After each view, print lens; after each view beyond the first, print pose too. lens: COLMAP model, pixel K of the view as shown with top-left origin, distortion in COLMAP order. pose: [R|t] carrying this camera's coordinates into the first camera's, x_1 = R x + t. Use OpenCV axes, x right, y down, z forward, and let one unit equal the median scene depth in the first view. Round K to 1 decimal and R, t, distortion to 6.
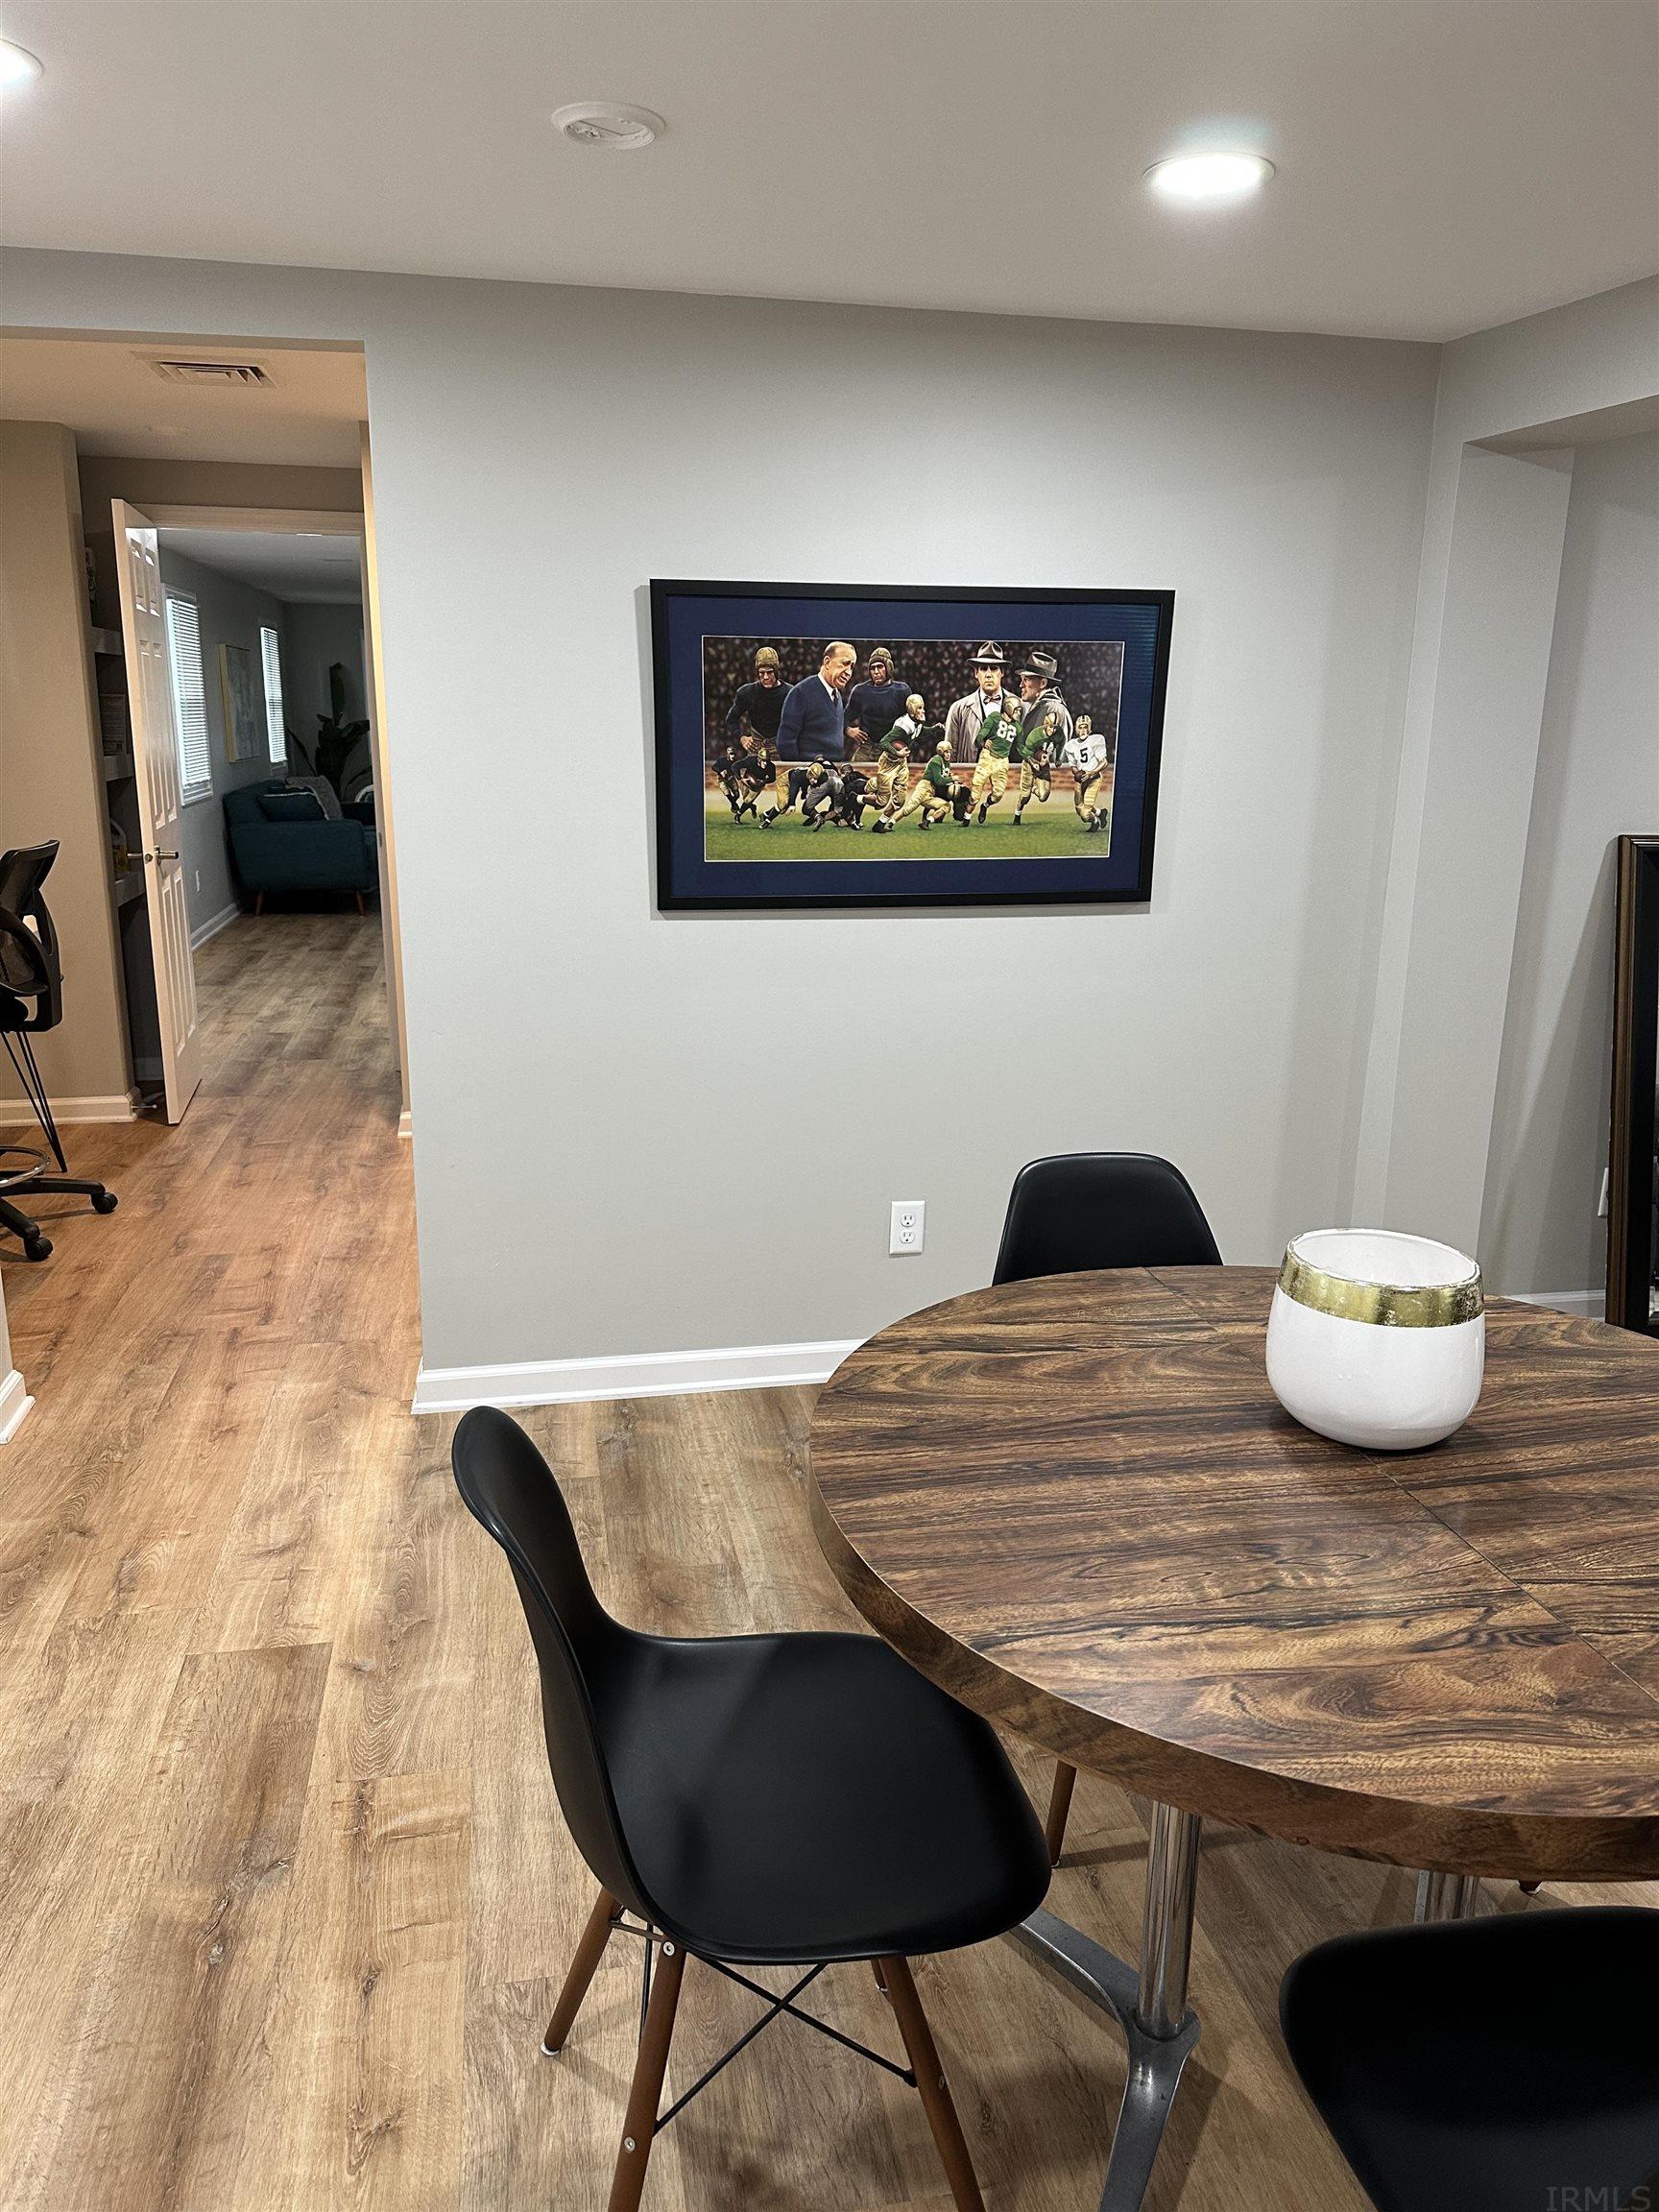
lens RADIAL K [[1540.8, 0, 829.5], [0, 1540.8, 1106.0], [0, 0, 1]] dist [0.160178, -0.289940]
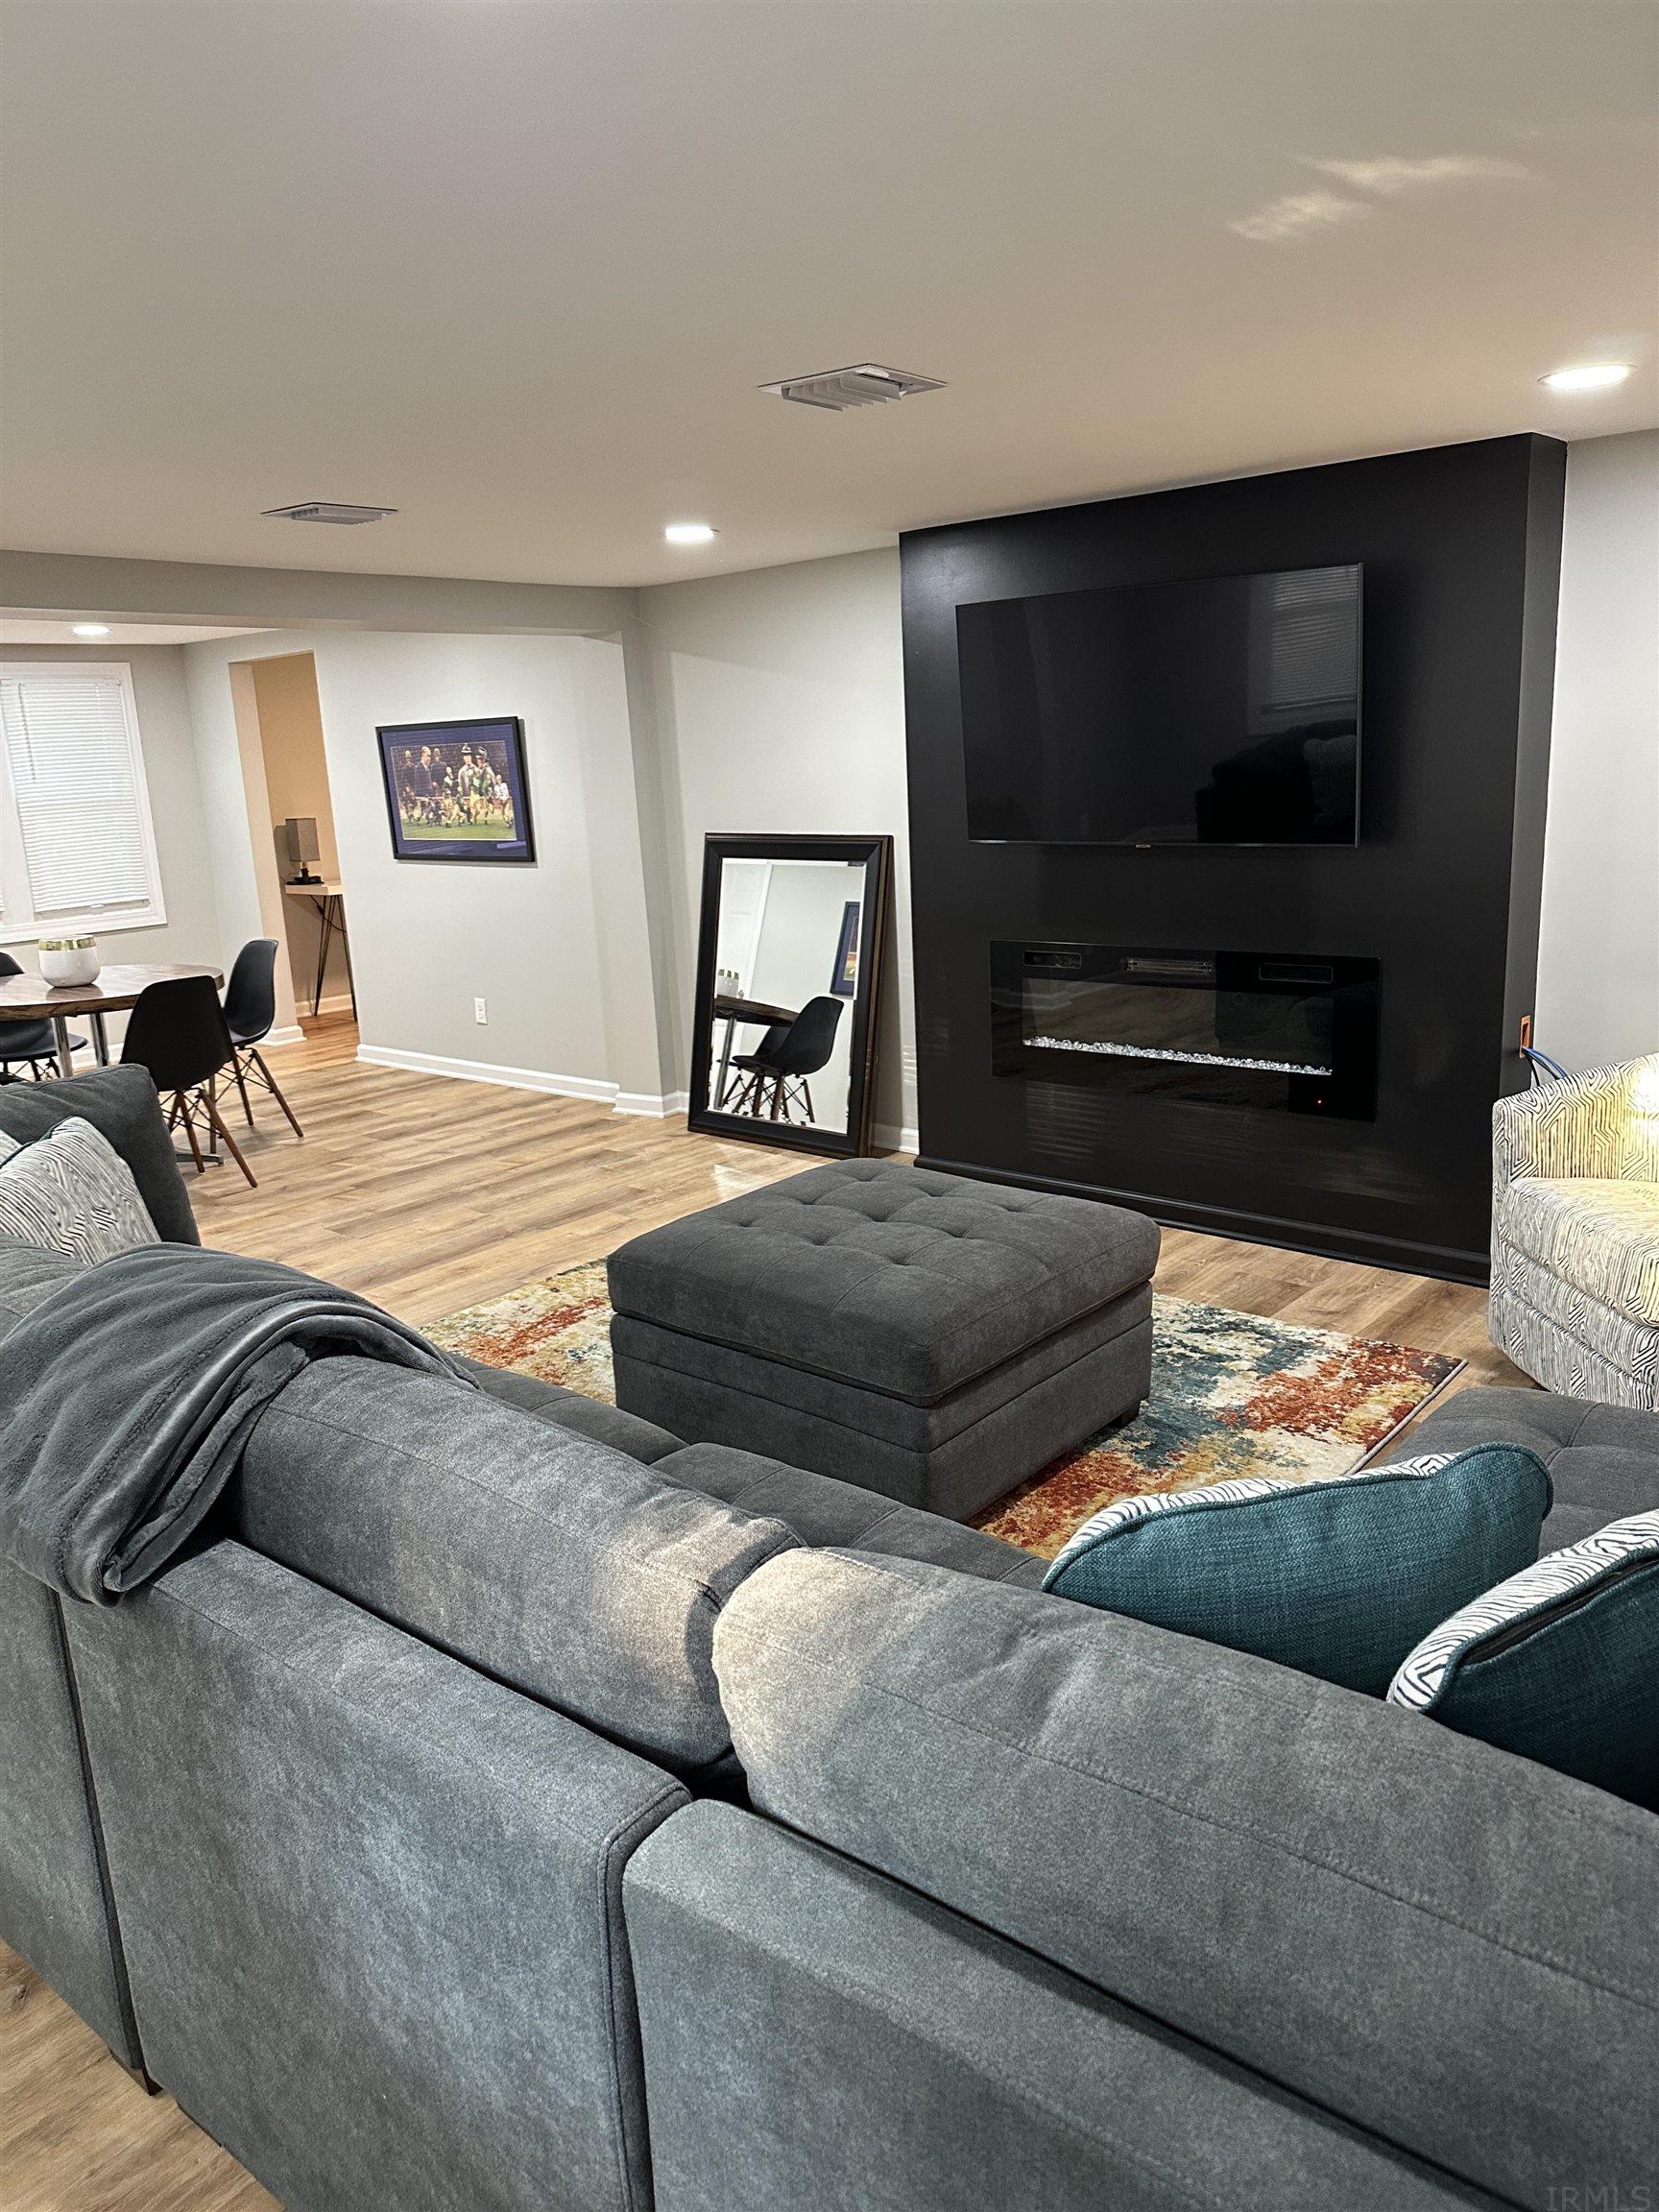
lens RADIAL K [[1557.4, 0, 834.3], [0, 1557.4, 1117.8], [0, 0, 1]] dist [0.105868, -0.000658]
pose [[0.611703, 0.141540, -0.778323, 2.274018], [-0.142419, 0.987492, 0.067647, 0.008133], [0.778162, 0.069468, 0.624210, 0.025917]]
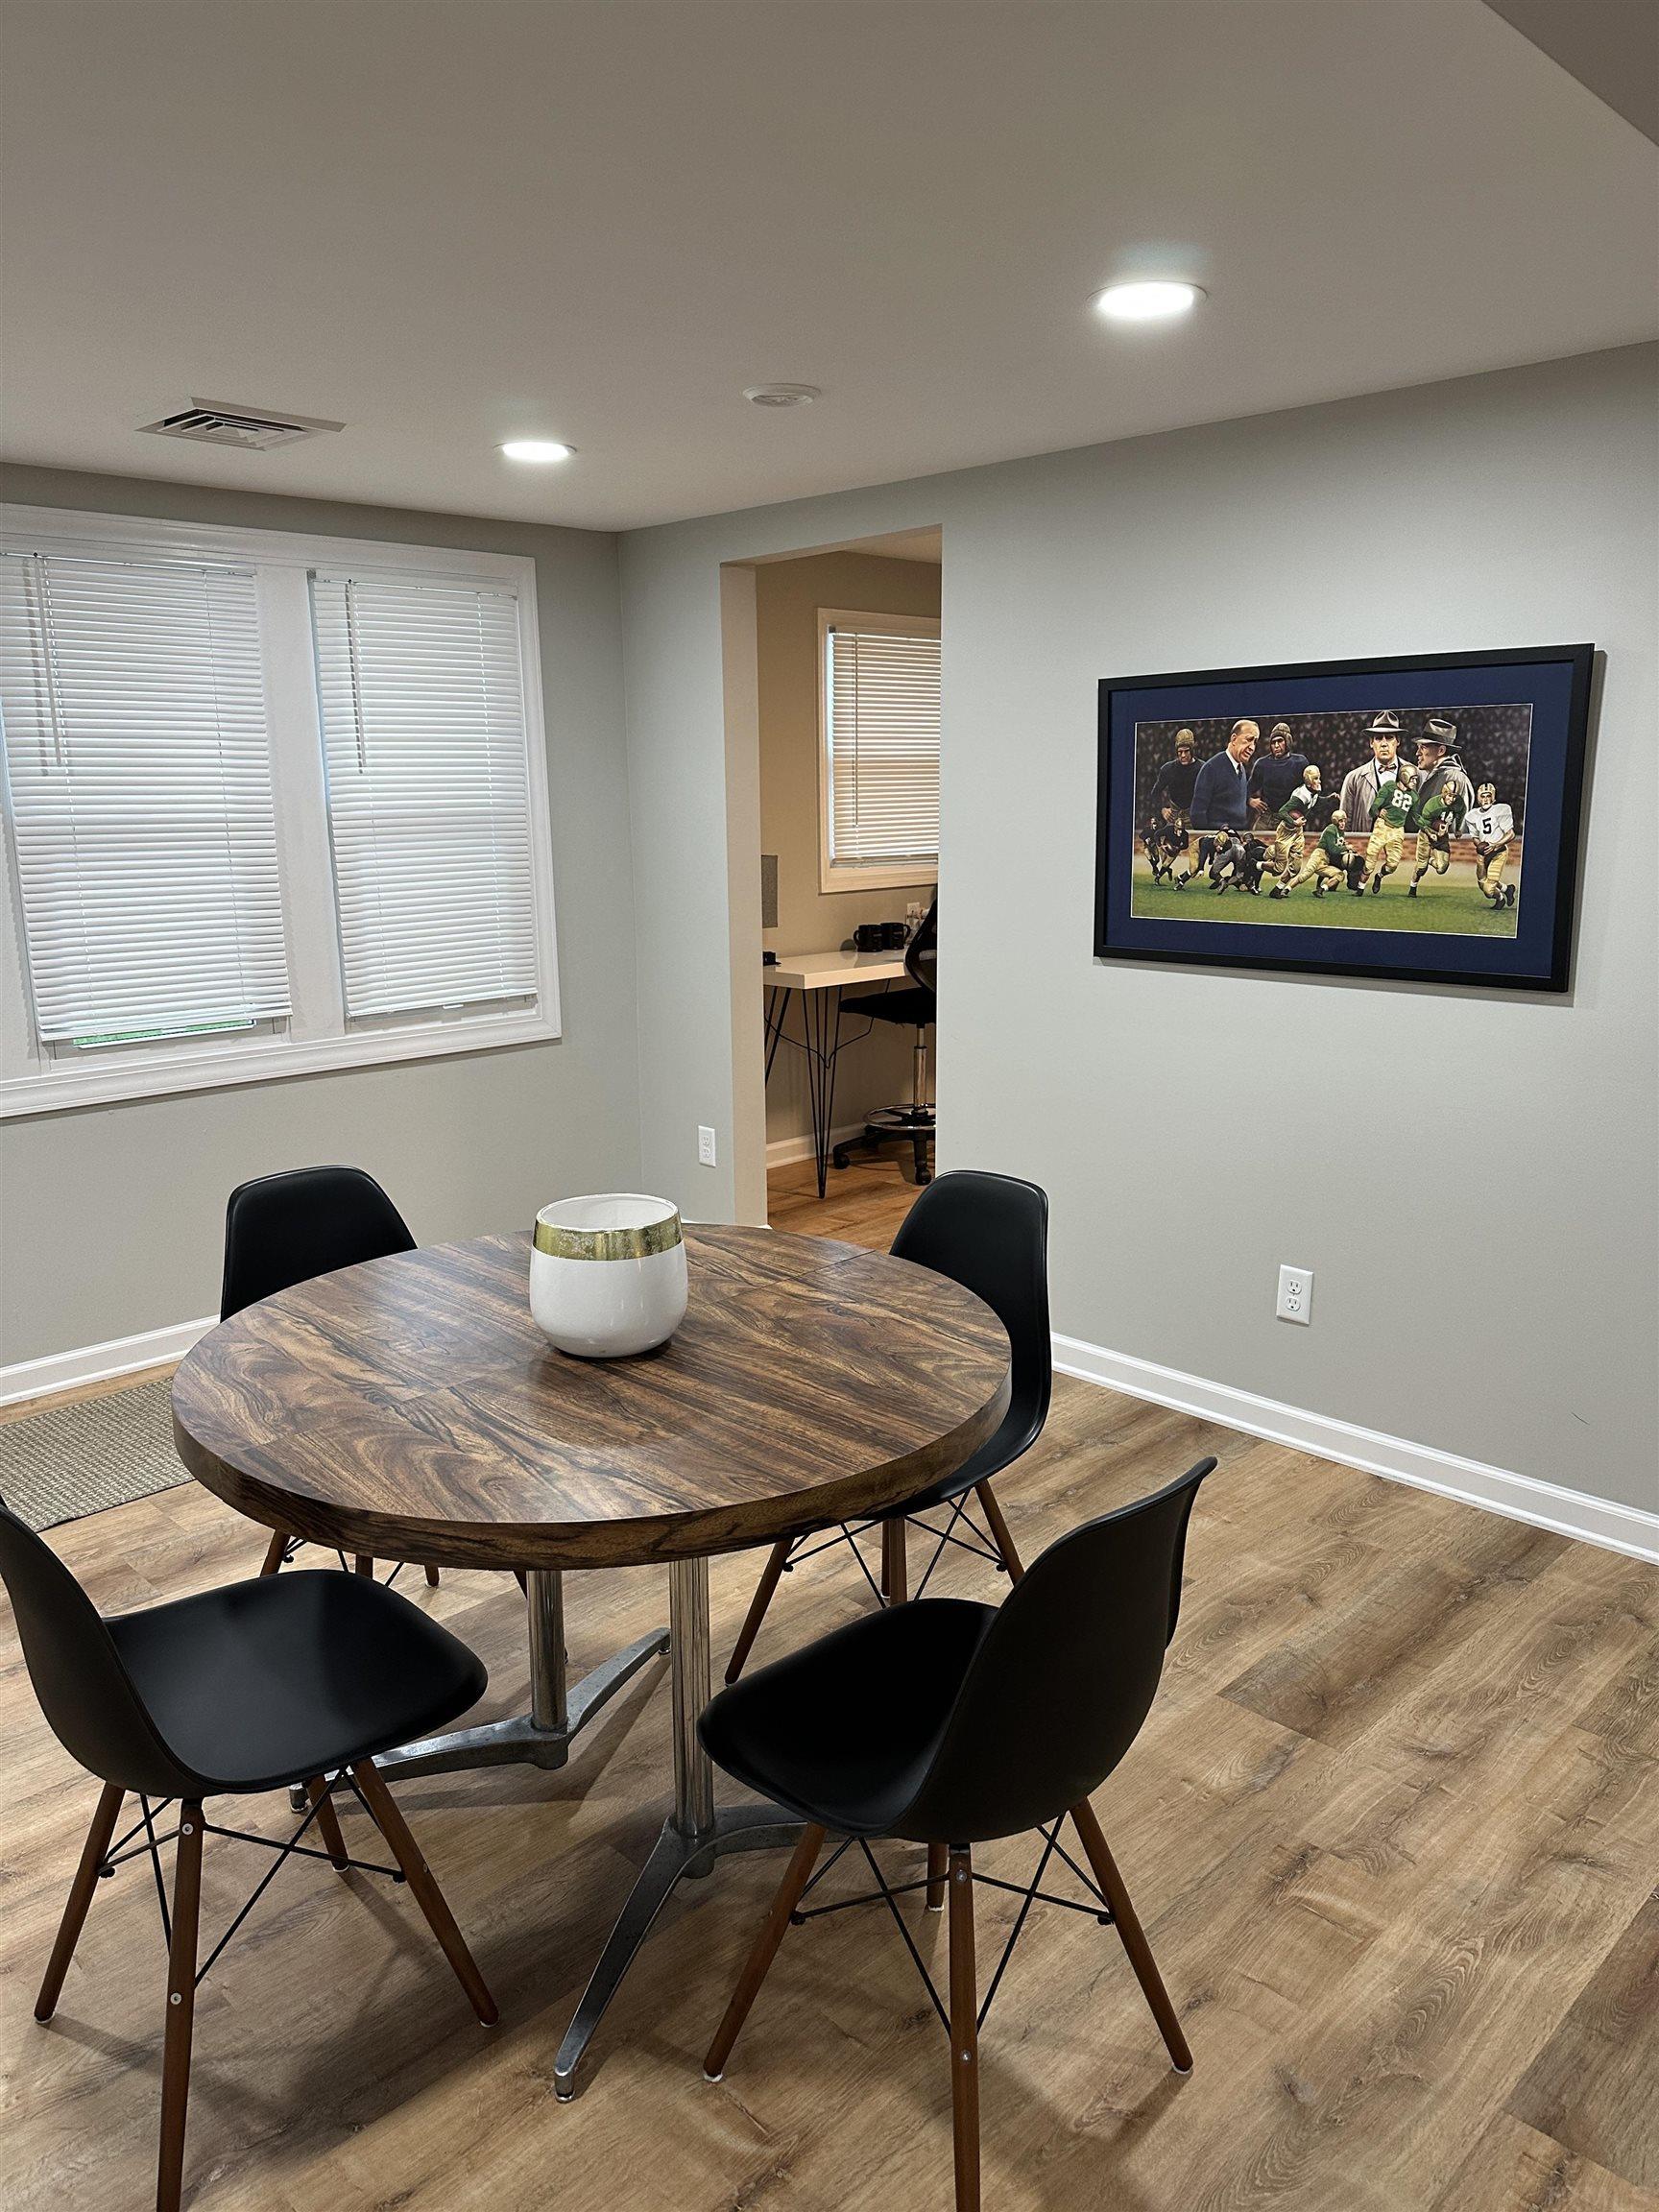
lens RADIAL K [[1543.9, 0, 829.8], [0, 1543.9, 1112.9], [0, 0, 1]] dist [0.102248, -0.154877]
pose [[0.550723, 0.156565, -0.819873, 0.751472], [-0.190584, 0.979890, 0.059104, -0.041396], [0.812639, 0.123705, 0.569487, 0.186225]]
